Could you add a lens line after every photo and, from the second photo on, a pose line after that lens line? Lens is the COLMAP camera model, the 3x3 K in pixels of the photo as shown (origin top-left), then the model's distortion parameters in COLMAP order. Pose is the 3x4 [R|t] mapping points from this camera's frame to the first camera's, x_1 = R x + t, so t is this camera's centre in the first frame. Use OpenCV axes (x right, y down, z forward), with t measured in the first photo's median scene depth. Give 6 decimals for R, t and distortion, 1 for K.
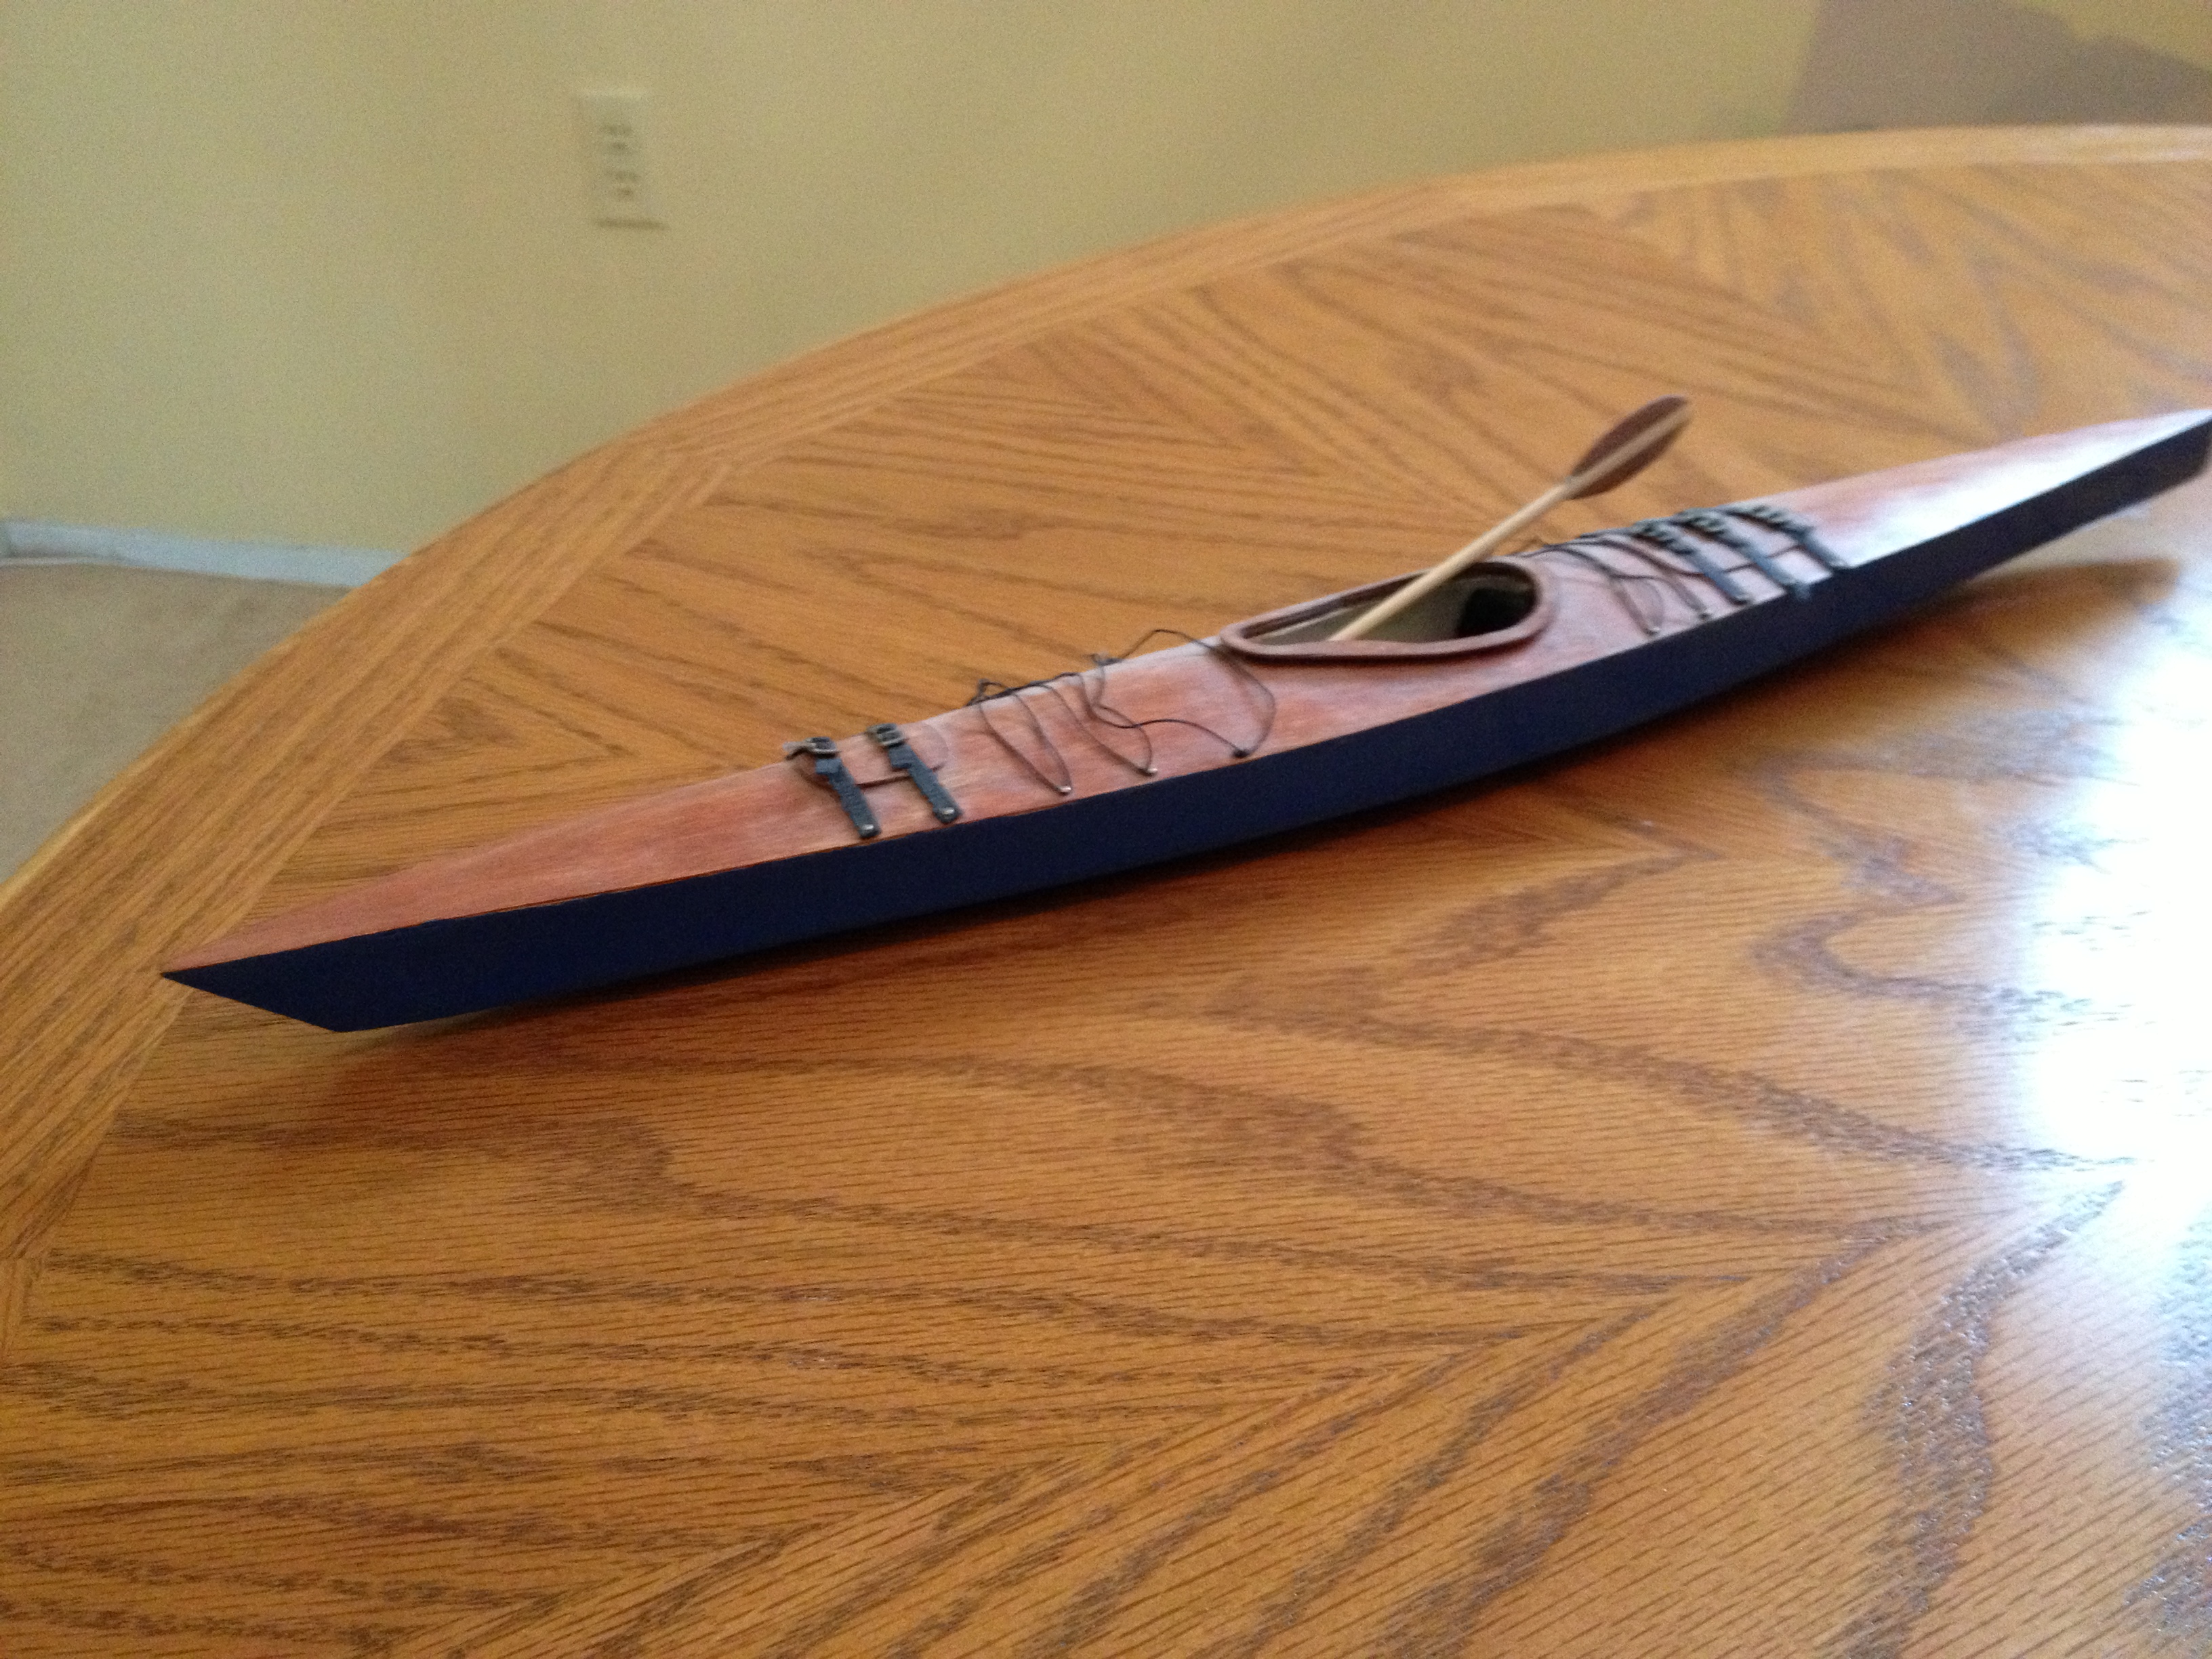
lens RADIAL K [[2090.4, 0, 1098.3], [0, 2090.4, 839.9], [0, 0, 1]] dist [0.124384, -0.303083]
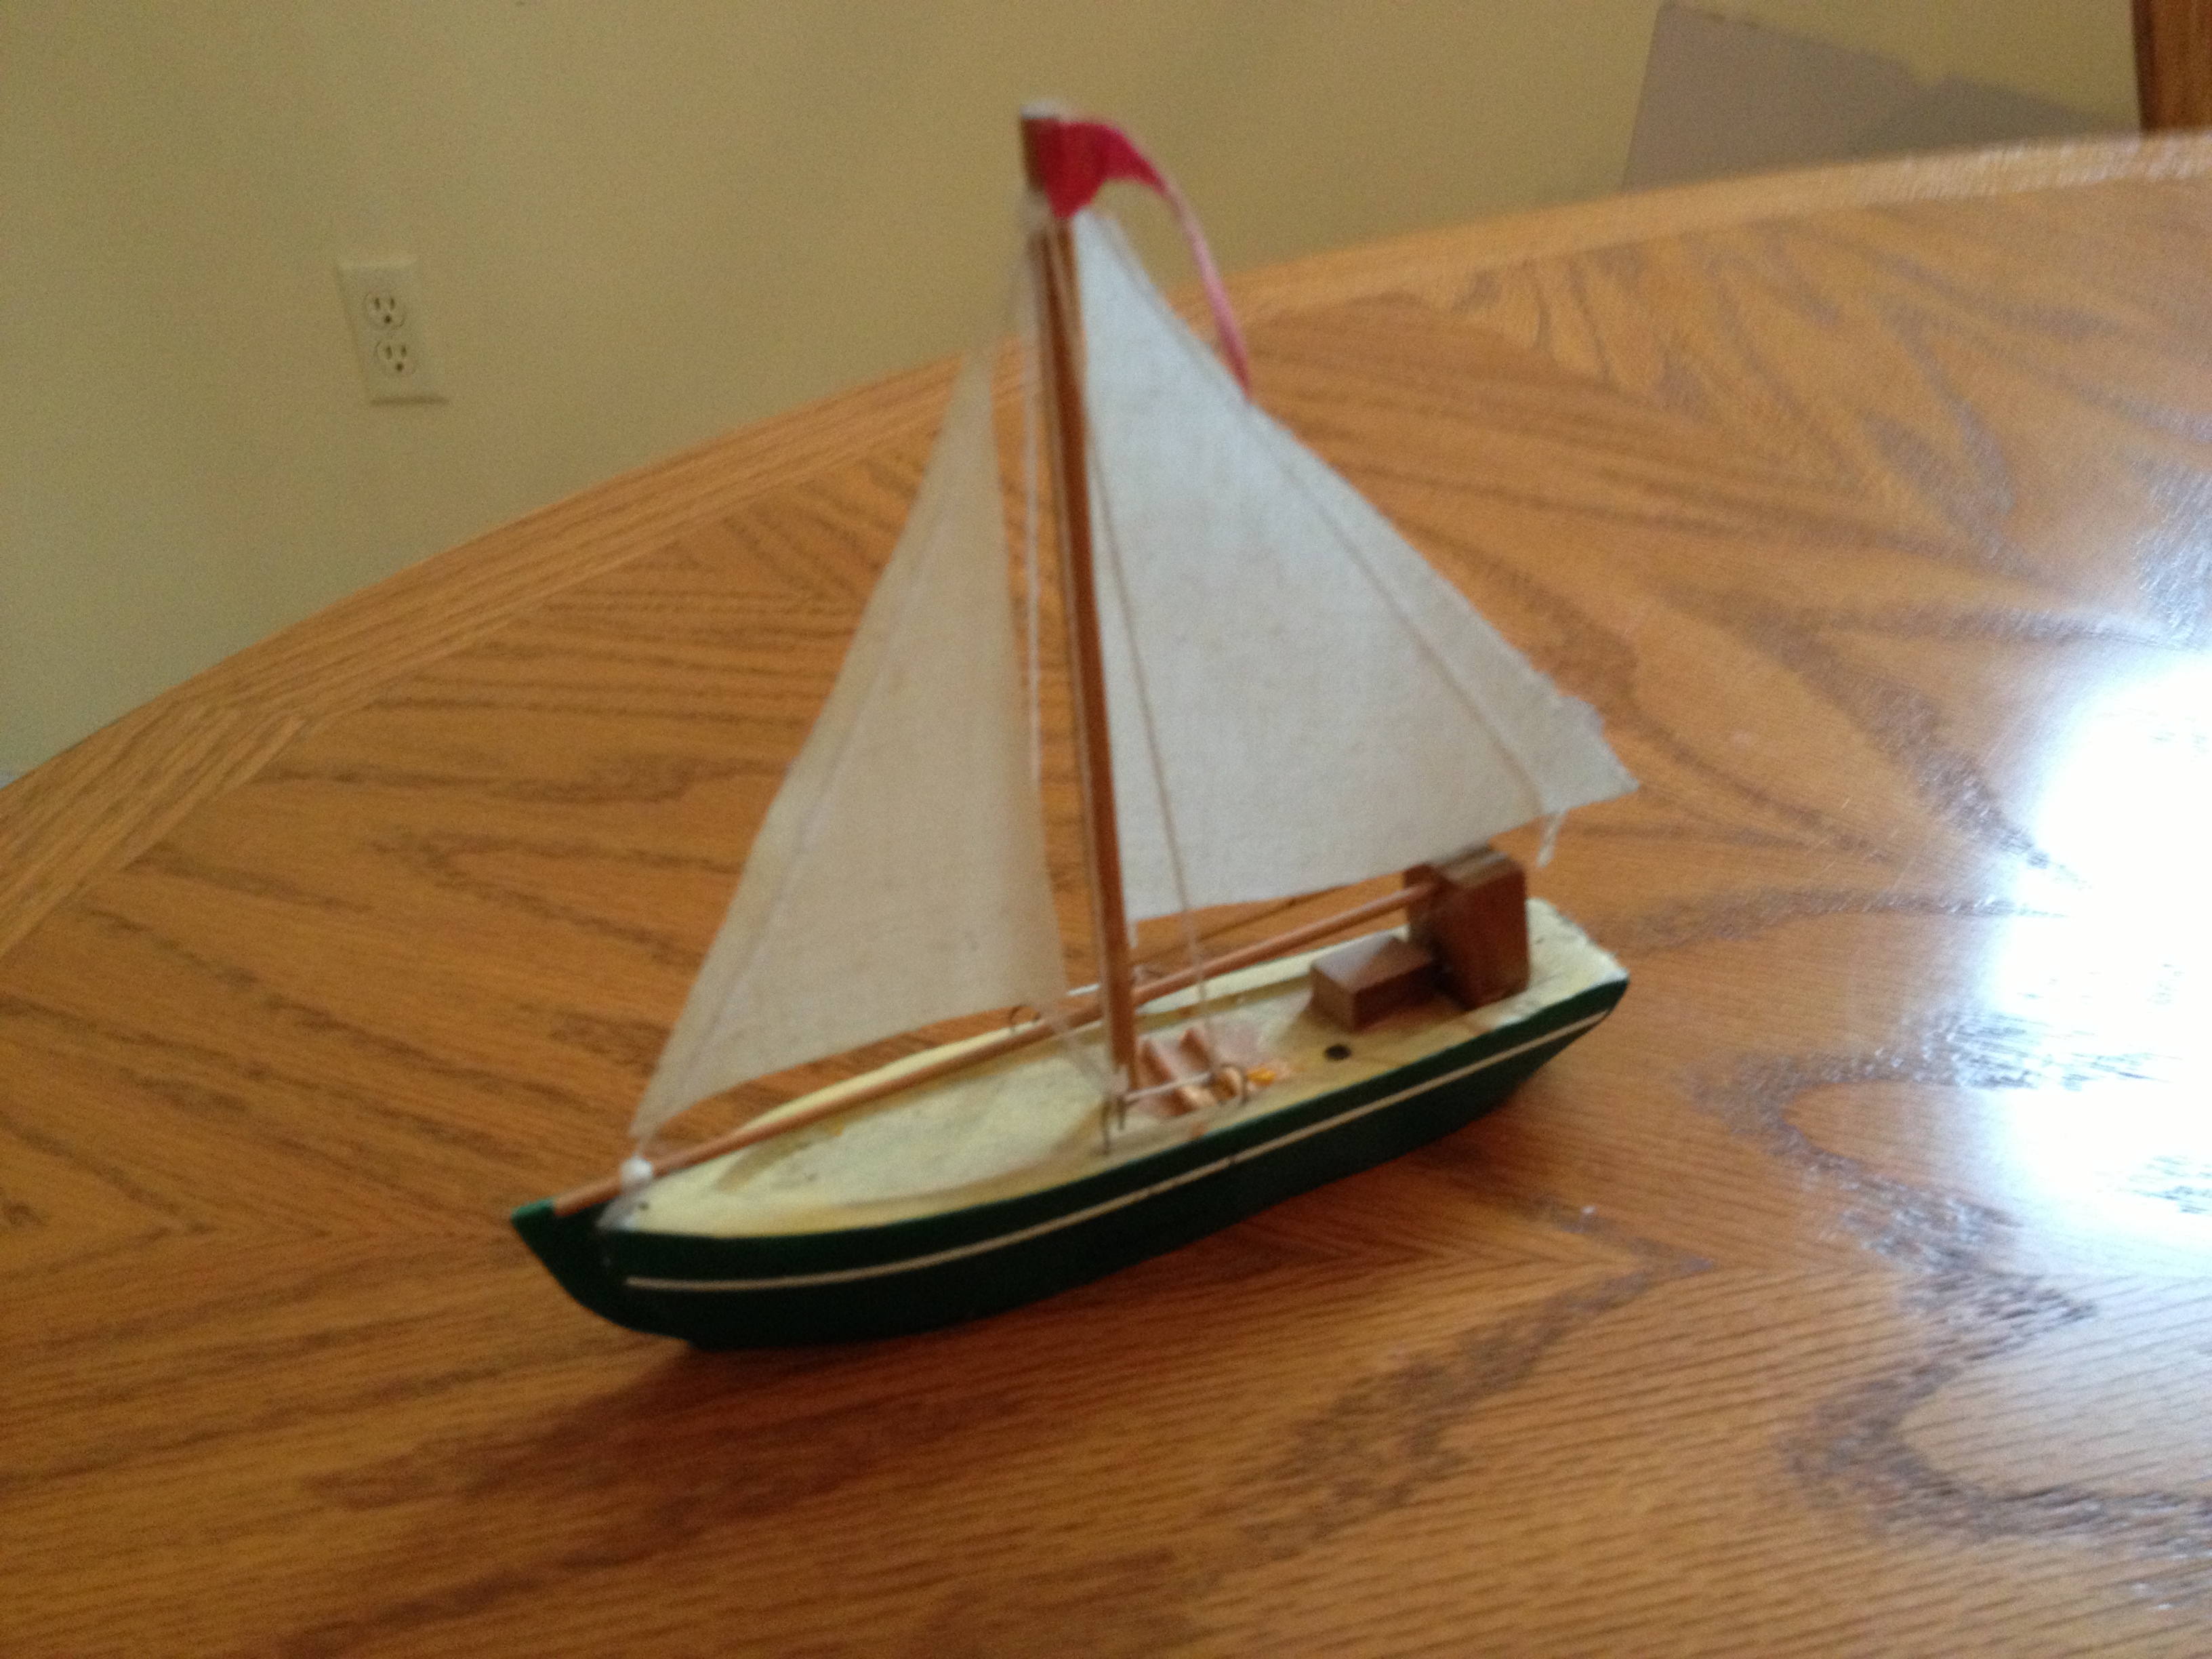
lens RADIAL K [[2090.4, 0, 1098.3], [0, 2090.4, 839.9], [0, 0, 1]] dist [0.124384, -0.303083]
pose [[0.994619, -0.092419, 0.046820, 0.098194], [0.094906, 0.994020, -0.054002, -0.106331], [-0.041549, 0.058155, 0.997443, 0.381469]]
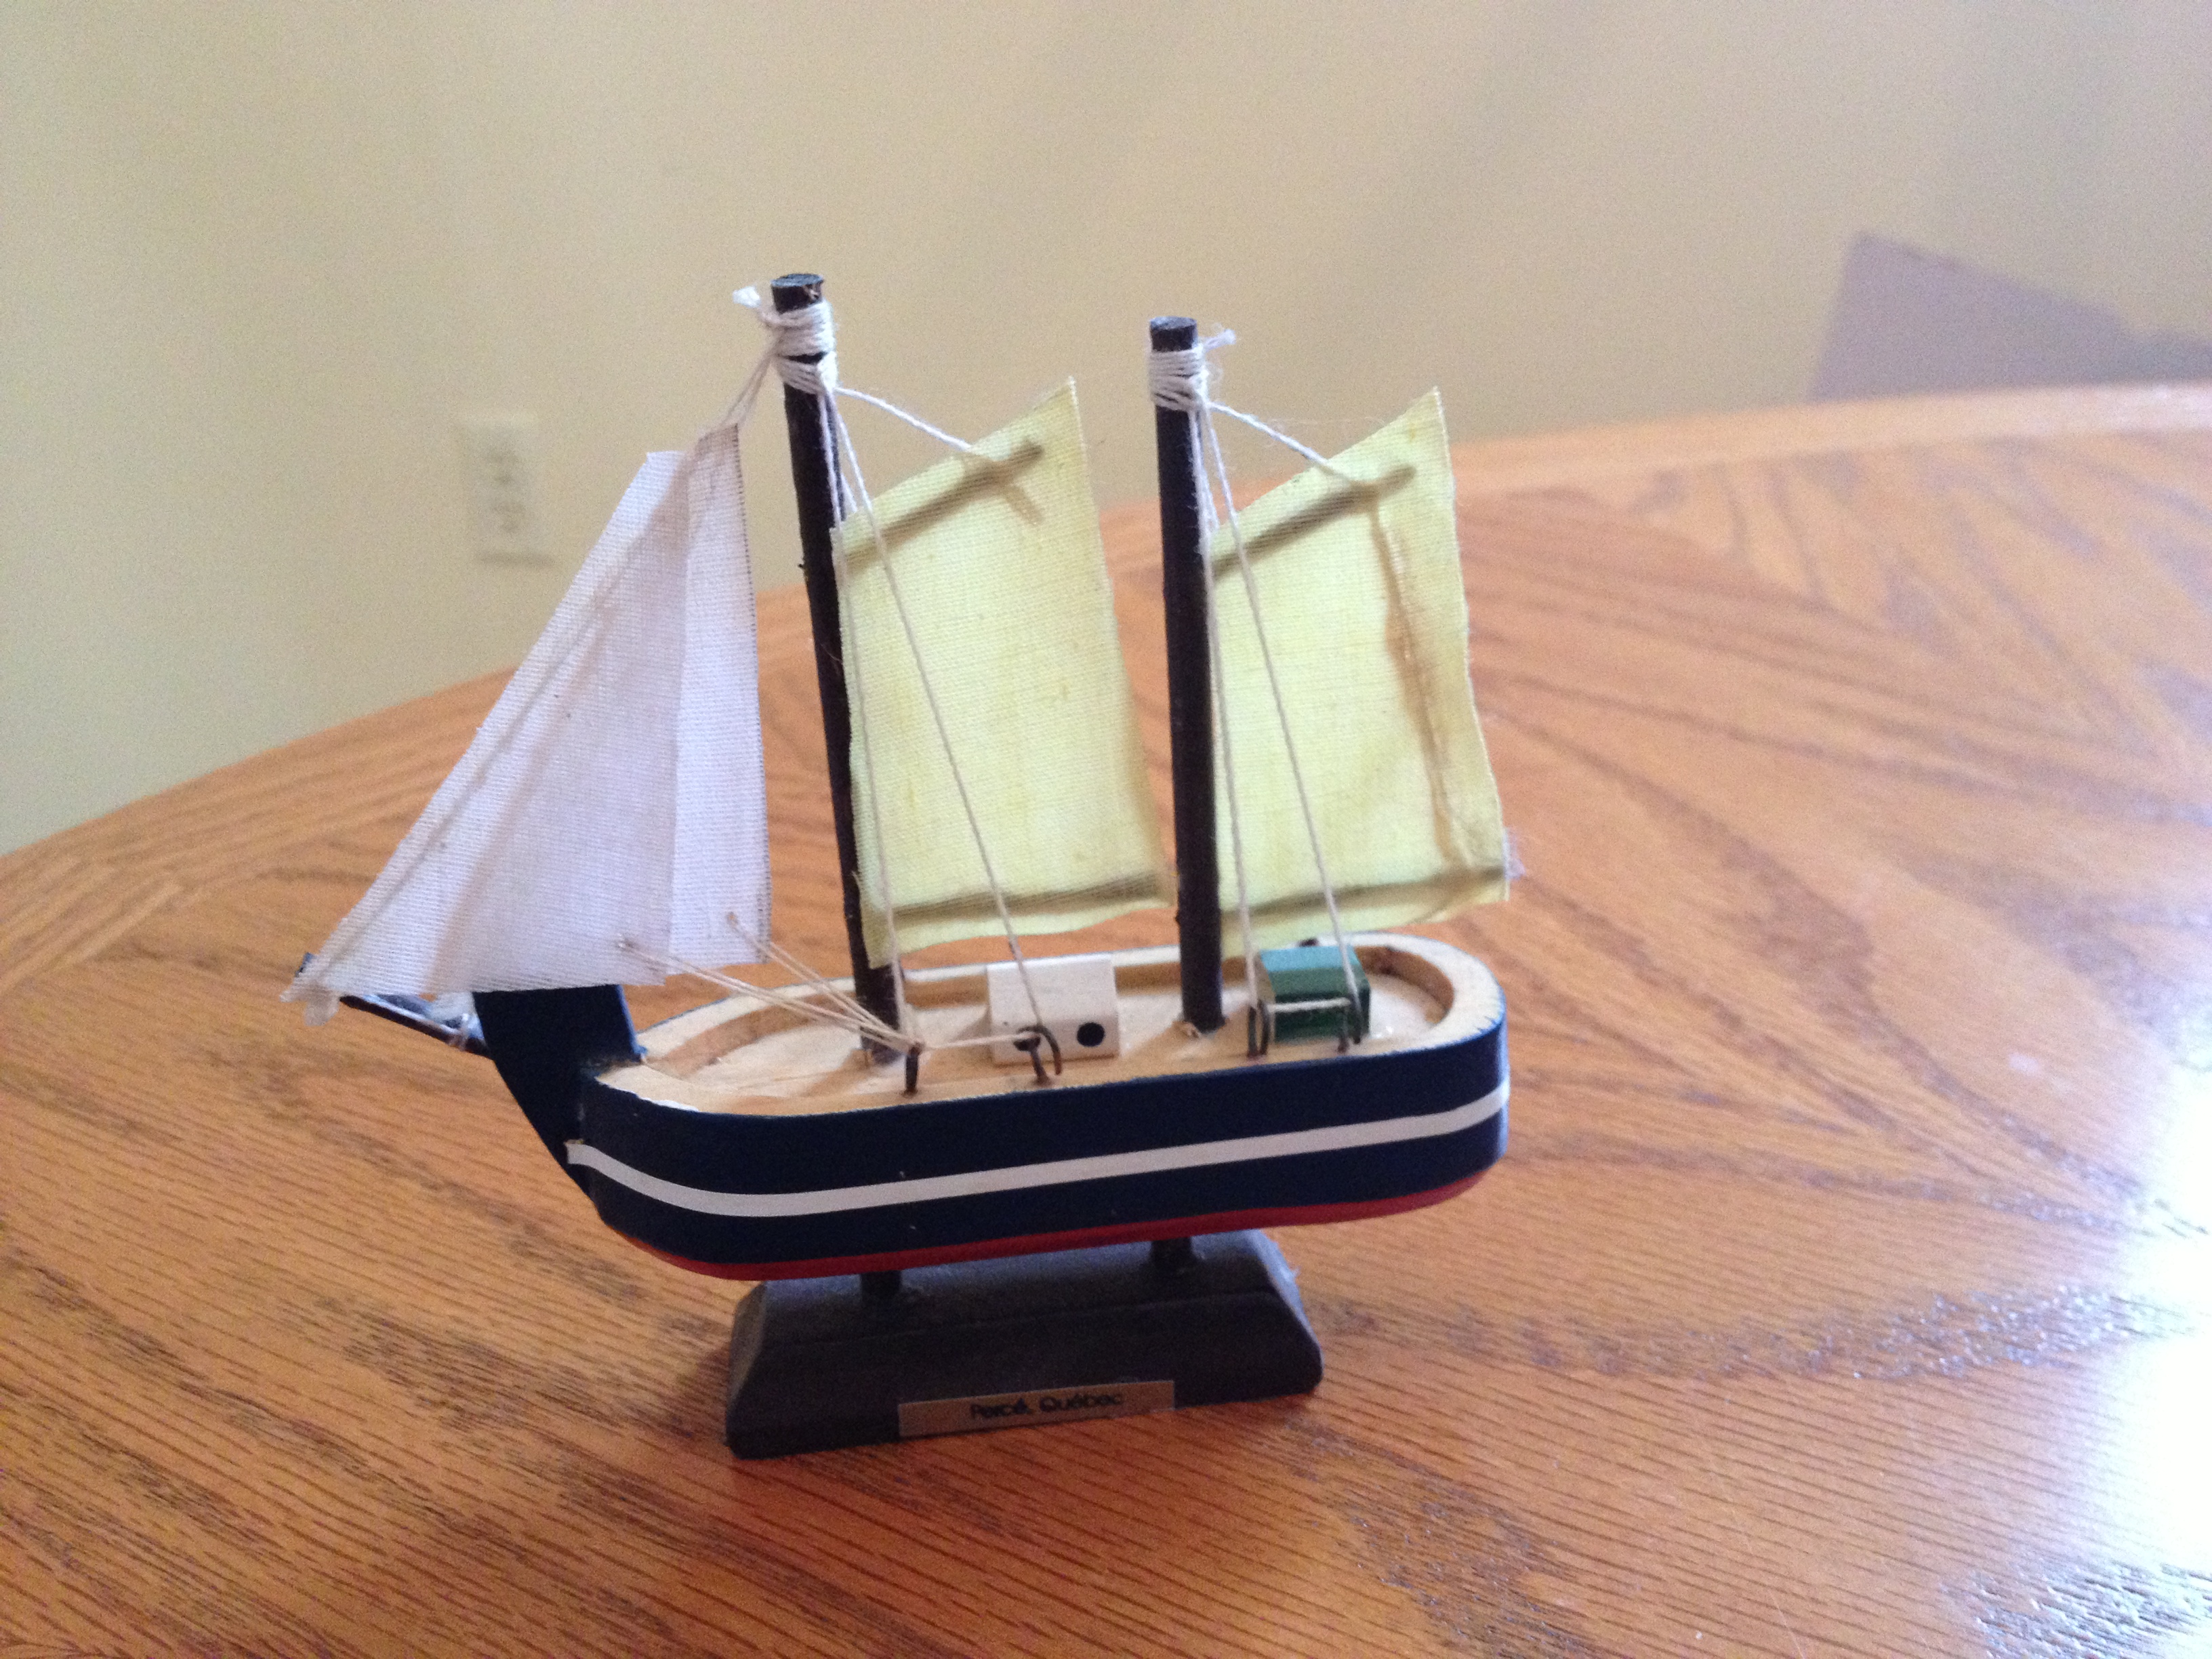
lens RADIAL K [[2135.4, 0, 1106.0], [0, 2135.4, 829.5], [0, 0, 1]] dist [0.131782, -0.375467]
pose [[0.999940, -0.010328, 0.003630, 0.129989], [0.010781, 0.986656, -0.162463, -0.139263], [-0.001903, 0.162492, 0.986708, 0.596589]]
